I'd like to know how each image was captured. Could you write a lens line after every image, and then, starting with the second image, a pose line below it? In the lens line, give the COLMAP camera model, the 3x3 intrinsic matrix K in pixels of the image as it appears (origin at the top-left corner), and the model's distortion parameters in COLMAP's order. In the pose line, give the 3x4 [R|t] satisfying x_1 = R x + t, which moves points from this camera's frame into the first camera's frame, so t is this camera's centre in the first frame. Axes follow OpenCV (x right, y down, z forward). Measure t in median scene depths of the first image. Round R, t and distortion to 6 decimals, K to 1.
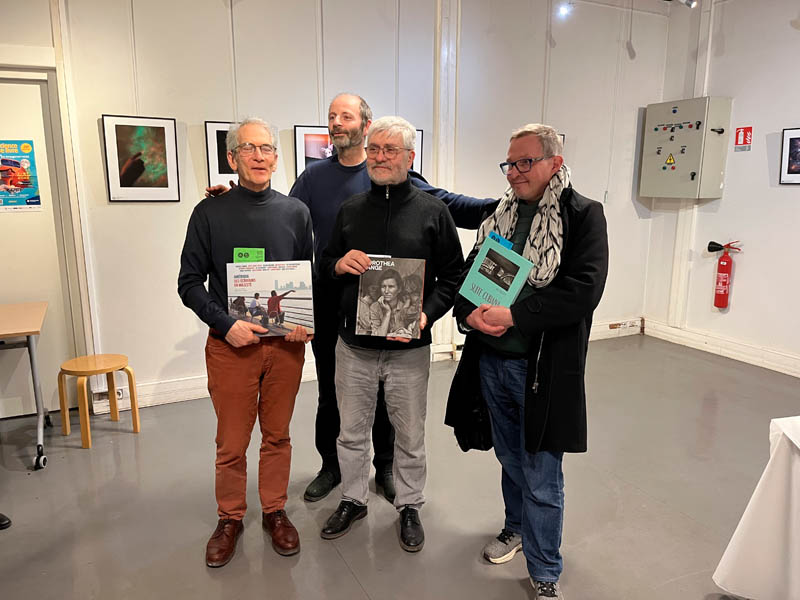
lens RADIAL K [[599.9, 0, 398.7], [0, 599.9, 299.4], [0, 0, 1]] dist [0.061975, -0.085836]
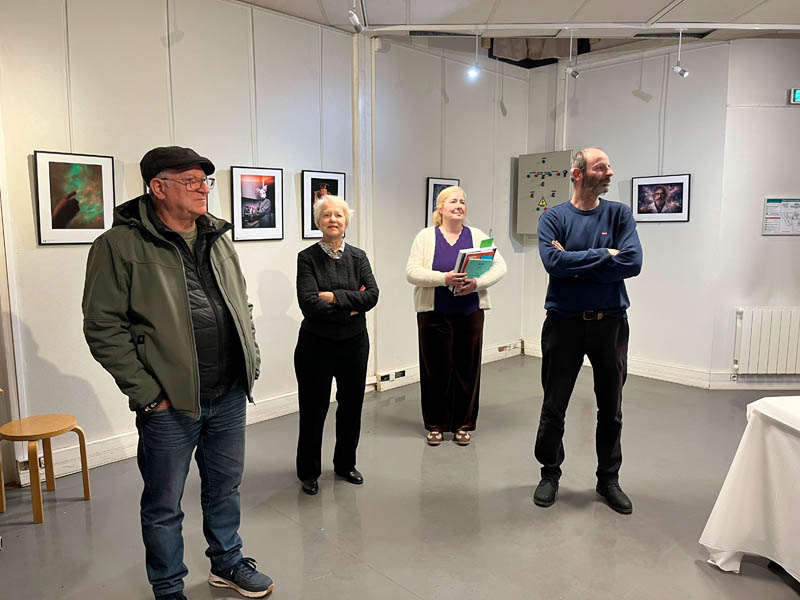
lens RADIAL K [[599.9, 0, 397.5], [0, 599.9, 297.4], [0, 0, 1]] dist [0.061975, -0.085836]
pose [[0.952764, -0.043503, 0.300578, -0.240601], [0.063970, 0.996231, -0.058583, 0.003607], [-0.296897, 0.075044, 0.951956, -0.013639]]
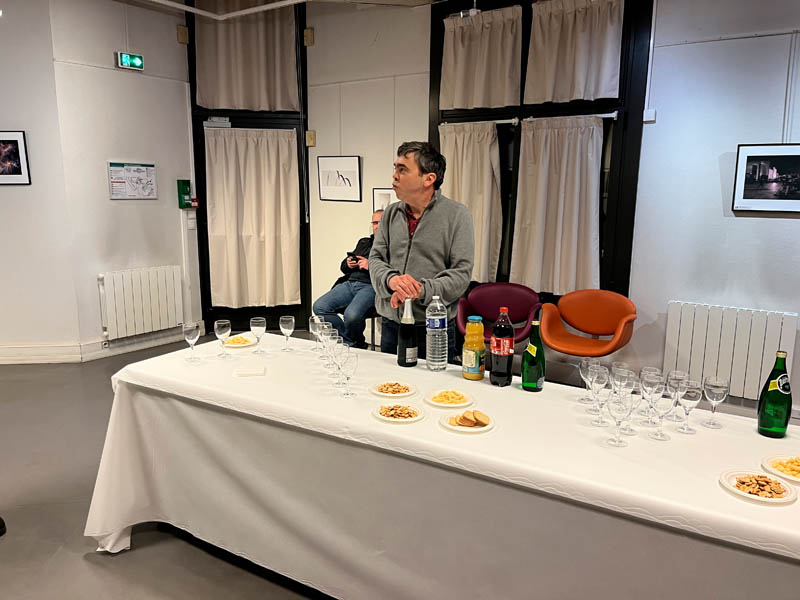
lens RADIAL K [[599.9, 0, 400.0], [0, 599.9, 301.6], [0, 0, 1]] dist [0.061975, -0.085836]
pose [[0.291733, -0.177651, 0.939857, -0.173682], [0.178002, 0.975519, 0.129140, 0.000305], [-0.939791, 0.129622, 0.316214, 0.020199]]
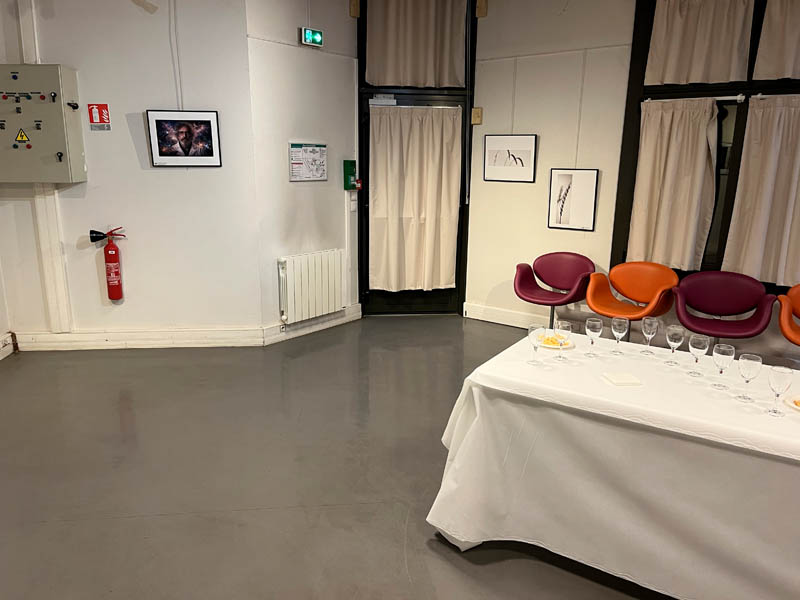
lens RADIAL K [[599.9, 0, 396.8], [0, 599.9, 301.6], [0, 0, 1]] dist [0.061975, -0.085836]
pose [[0.343889, -0.215492, 0.913949, -0.235629], [0.174262, 0.971050, 0.163386, -0.081919], [-0.922699, 0.103080, 0.371486, 0.346369]]
